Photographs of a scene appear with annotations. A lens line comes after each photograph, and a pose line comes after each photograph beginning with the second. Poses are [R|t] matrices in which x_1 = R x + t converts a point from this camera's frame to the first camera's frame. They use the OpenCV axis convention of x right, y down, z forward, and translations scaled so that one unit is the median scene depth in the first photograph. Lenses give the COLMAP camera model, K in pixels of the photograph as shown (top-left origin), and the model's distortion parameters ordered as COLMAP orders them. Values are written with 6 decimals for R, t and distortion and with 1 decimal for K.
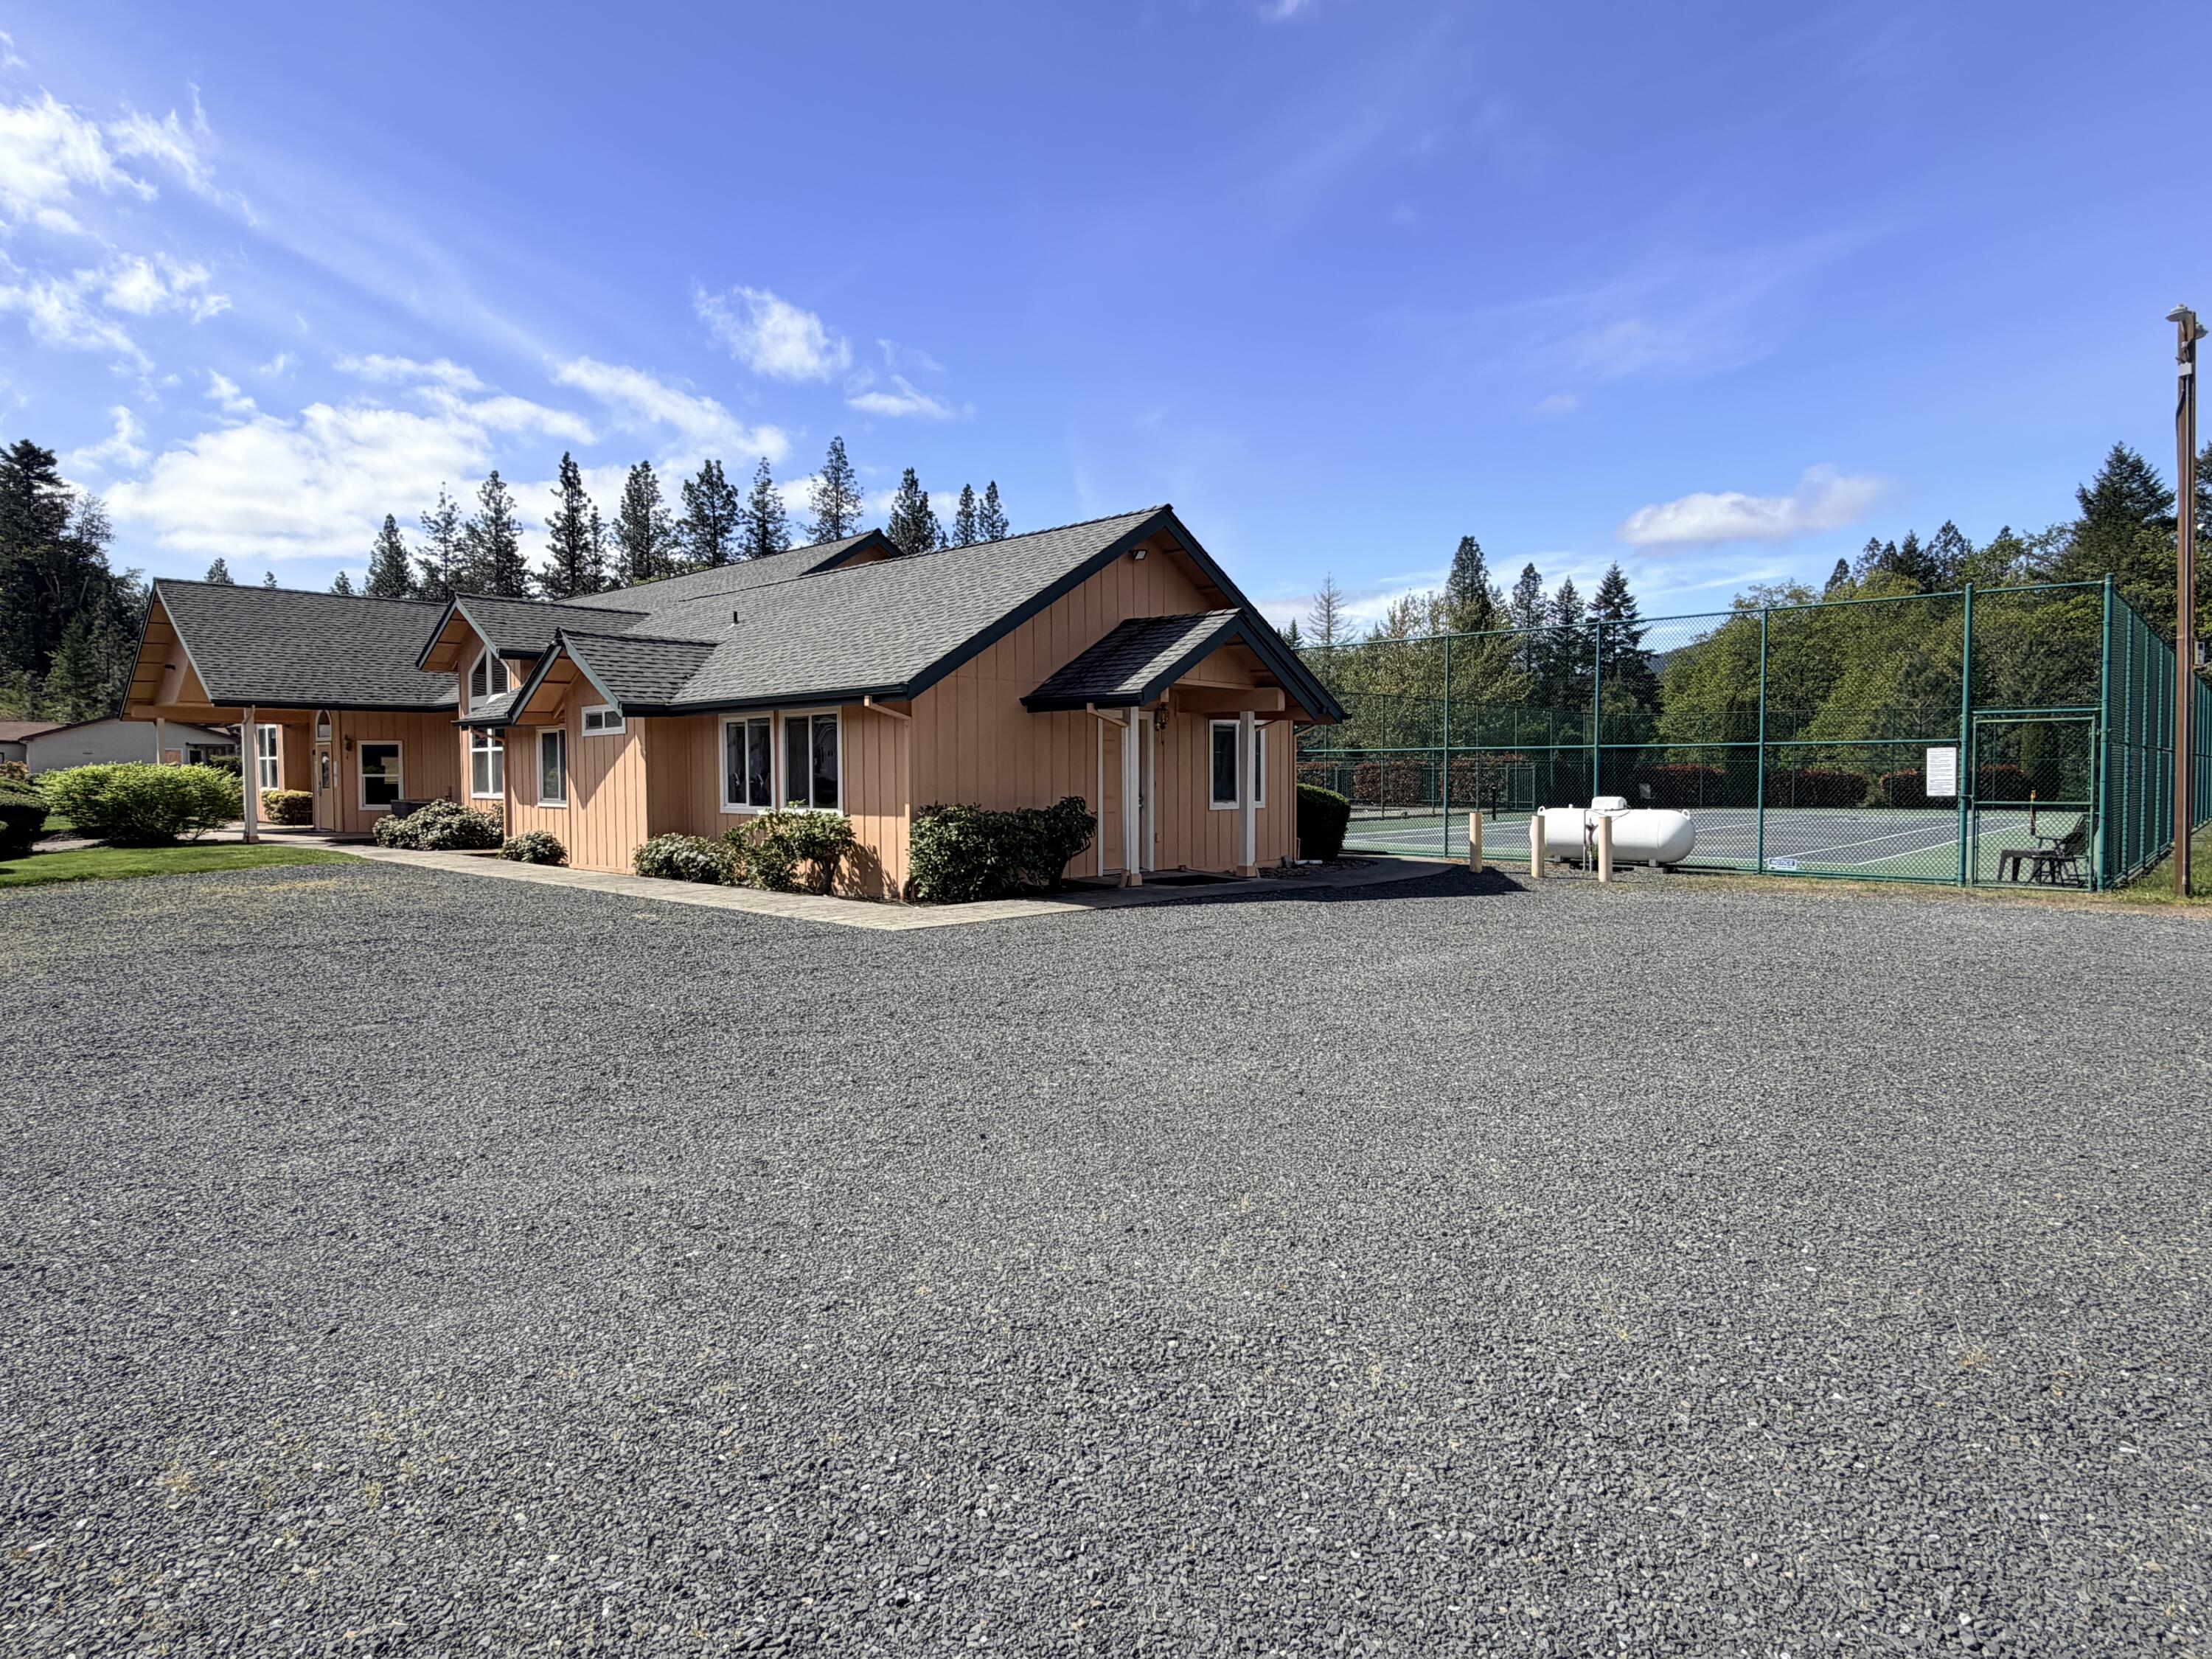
lens RADIAL K [[1229.5, 0, 1106.0], [0, 1229.5, 829.5], [0, 0, 1]] dist [0.003291, 0.000682]
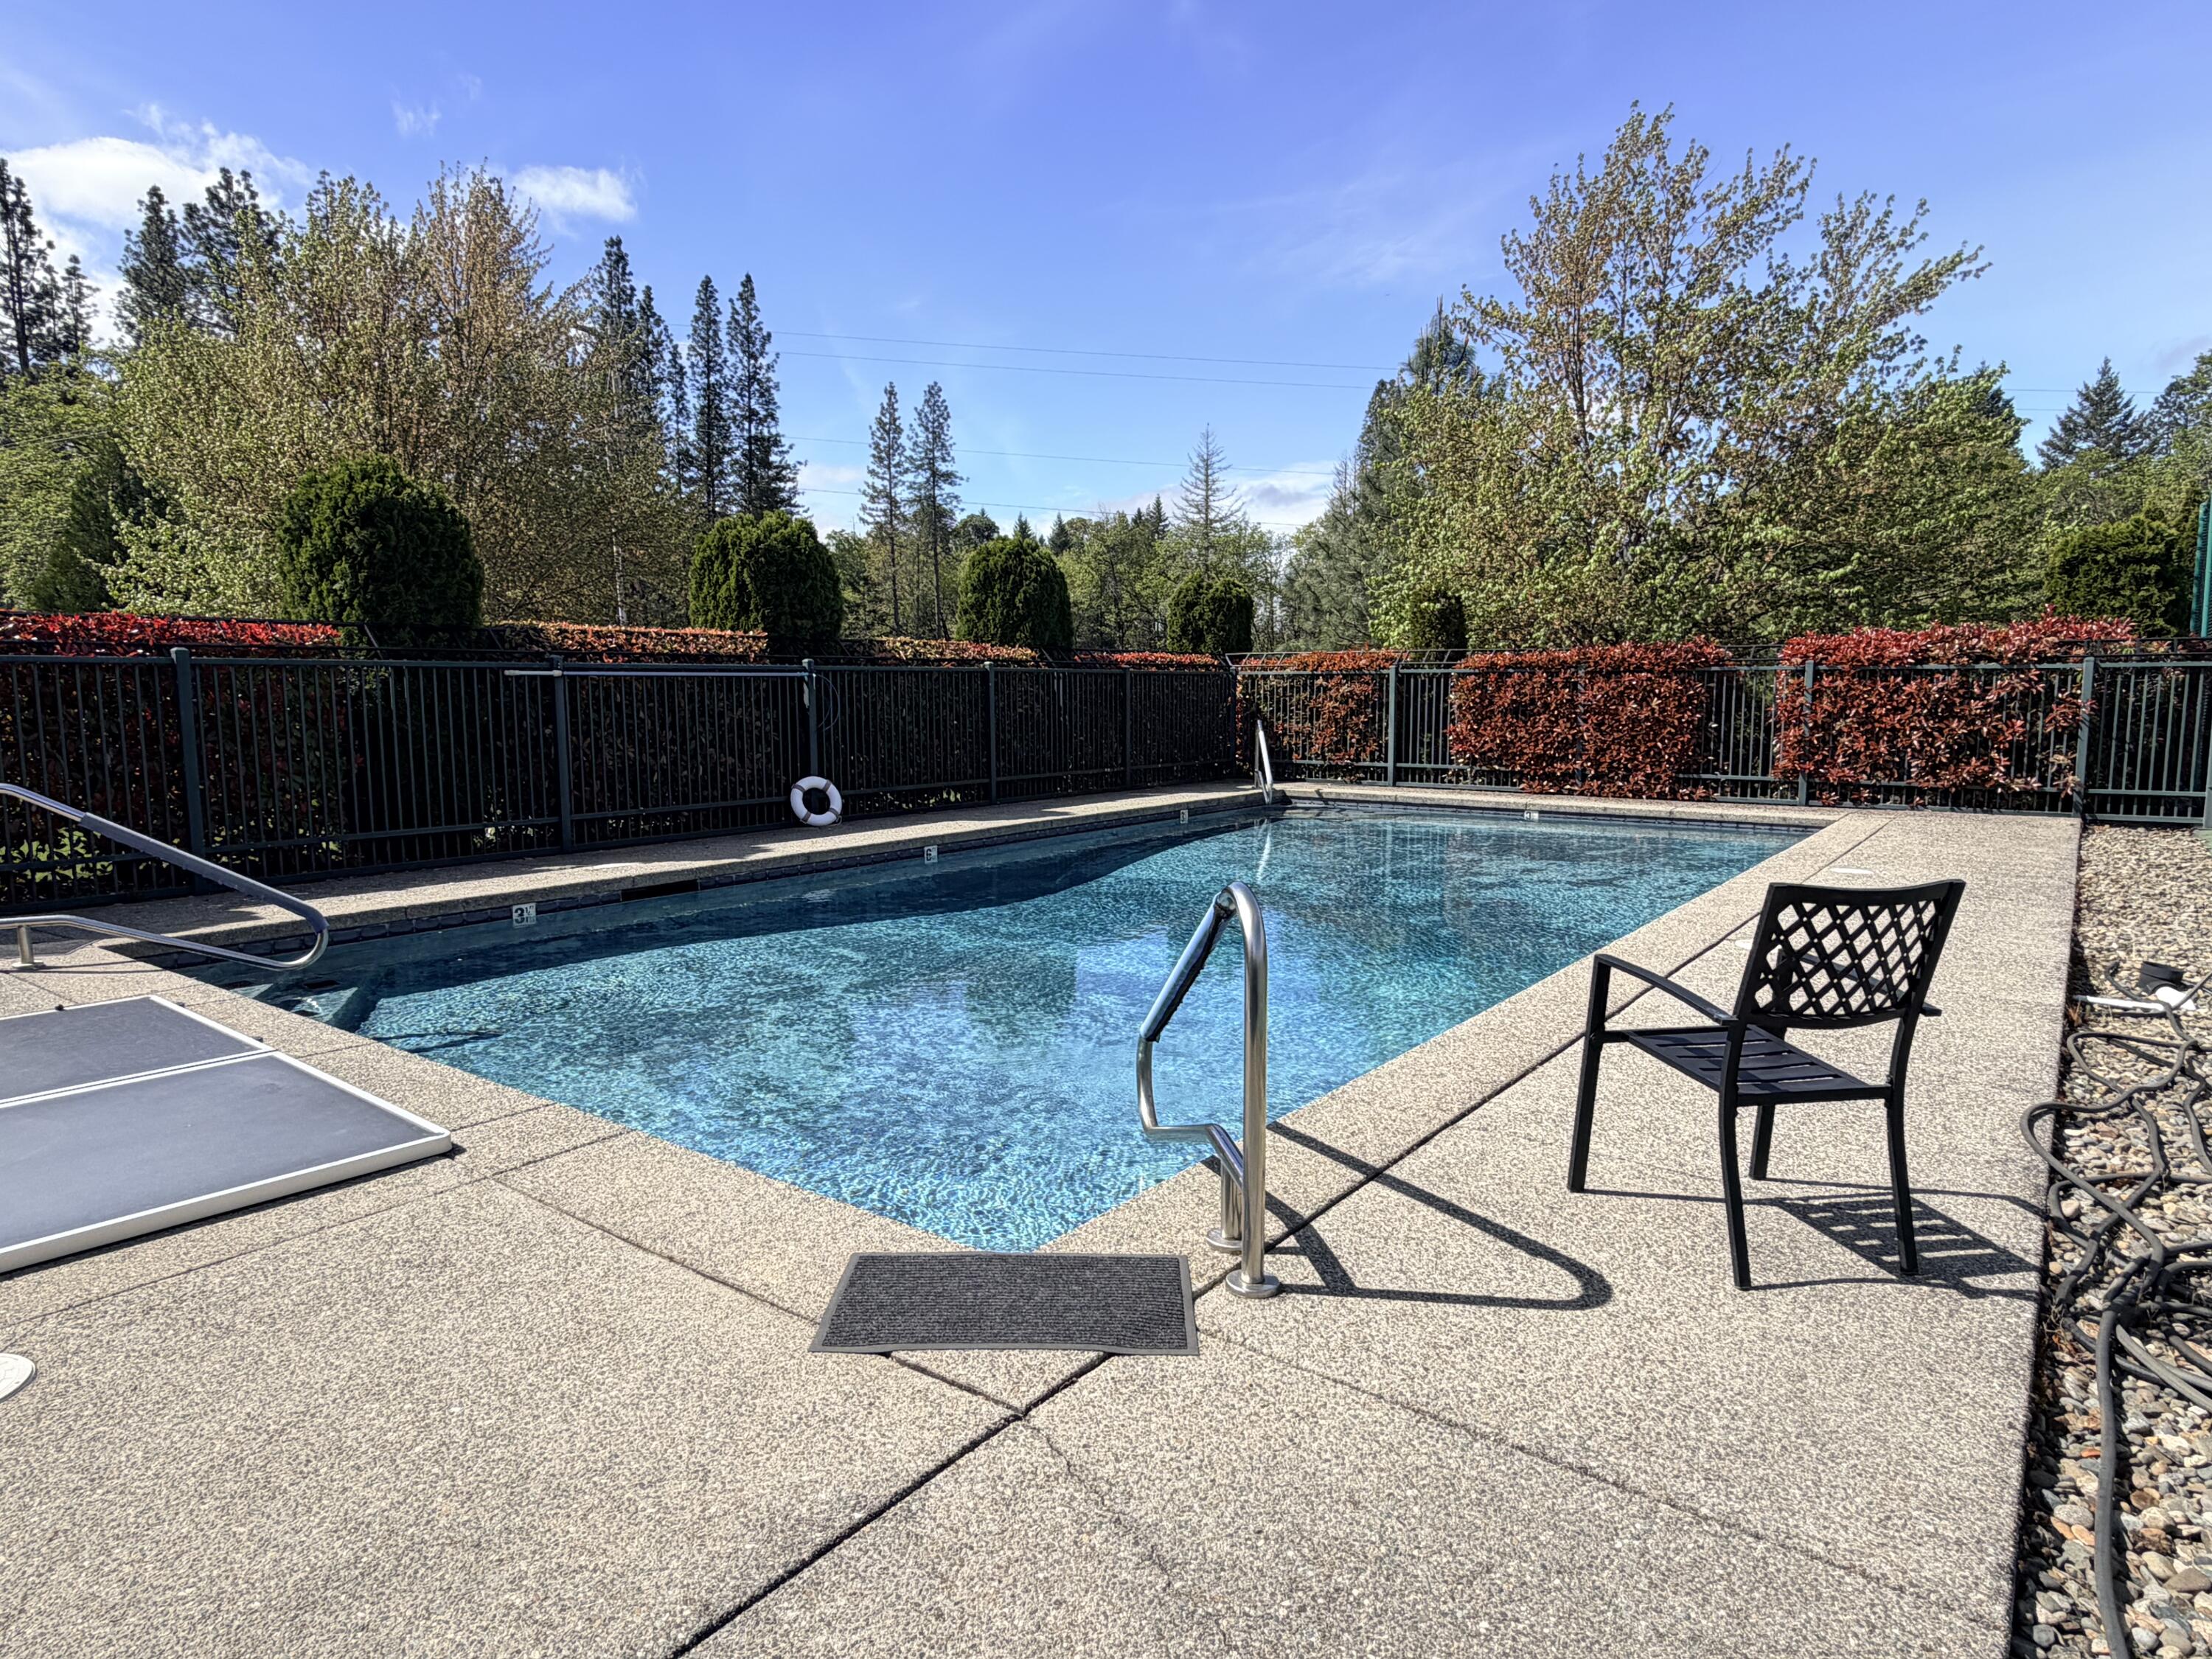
lens RADIAL K [[1368.1, 0, 1106.0], [0, 1368.1, 829.5], [0, 0, 1]] dist [0.001811, 0.001308]
pose [[0.993039, -0.009793, 0.117375, 0.025816], [0.003072, 0.998352, 0.057307, -0.010306], [-0.117743, -0.056548, 0.991433, 0.233992]]
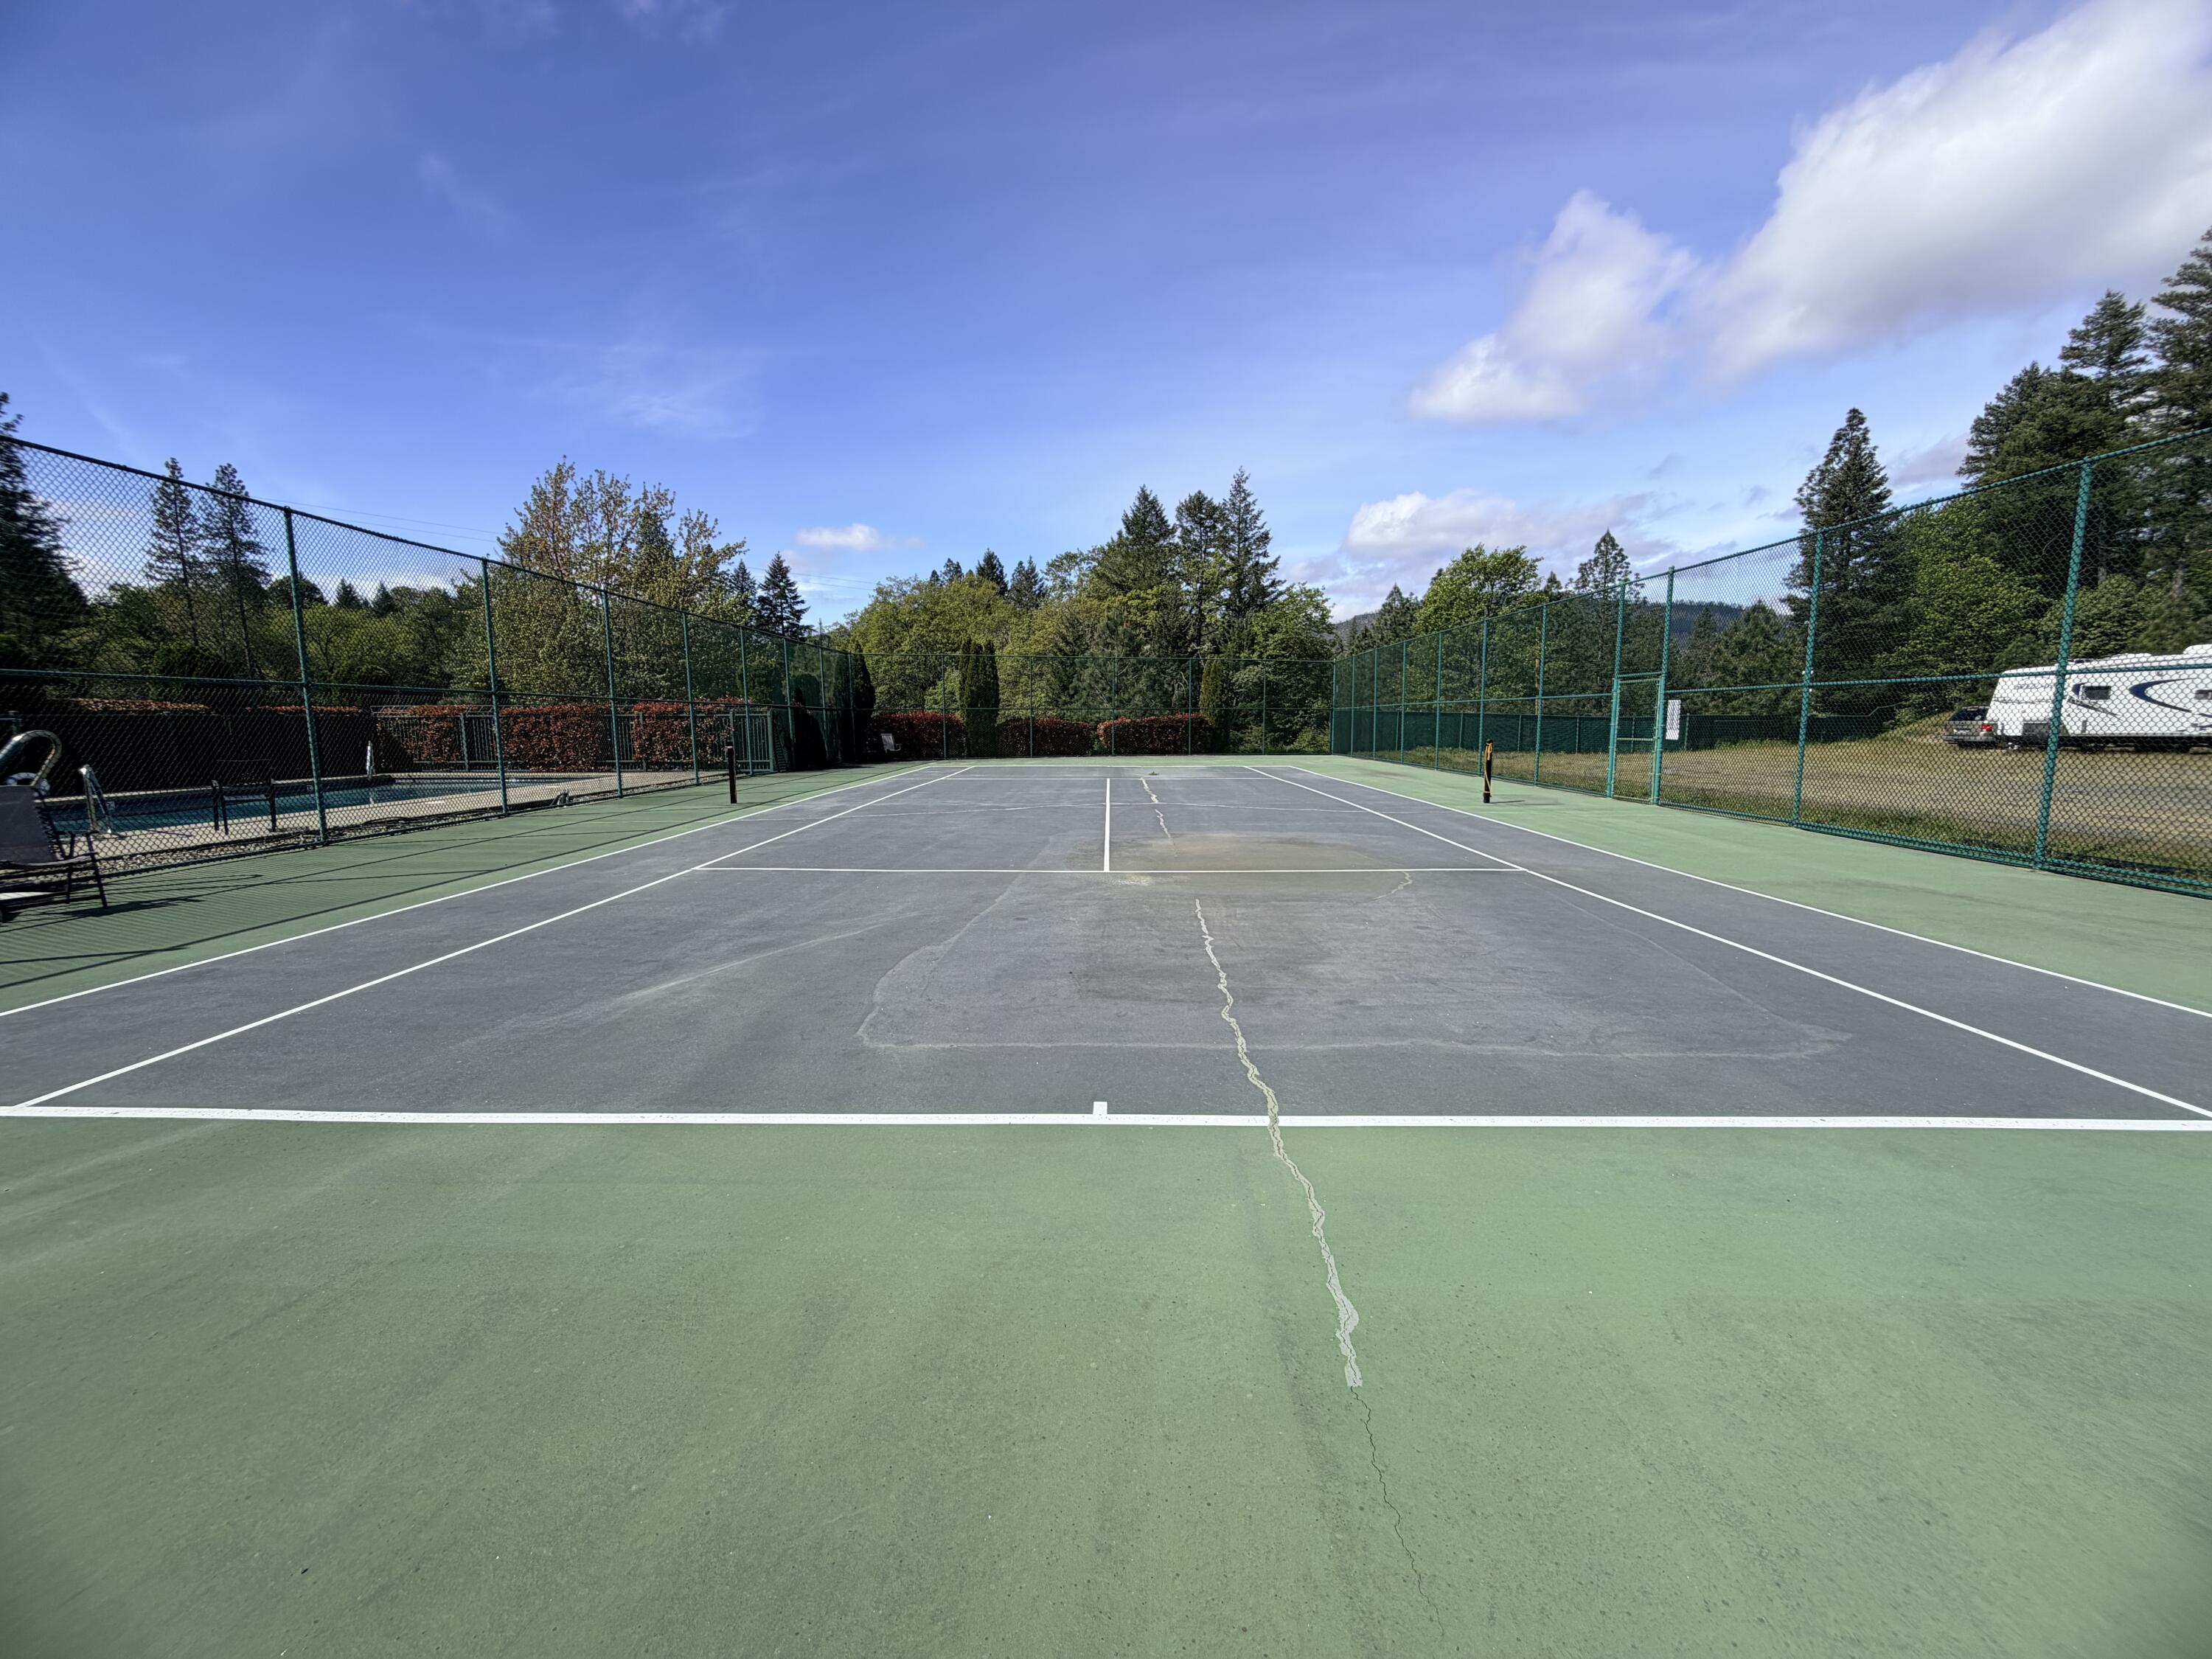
lens RADIAL K [[878.8, 0, 1106.0], [0, 878.8, 829.5], [0, 0, 1]] dist [0.001963, 0.000421]
pose [[0.732719, -0.085743, 0.675108, 0.042273], [0.034338, 0.995425, 0.089157, -0.006849], [-0.679664, -0.042145, 0.732312, 0.150802]]
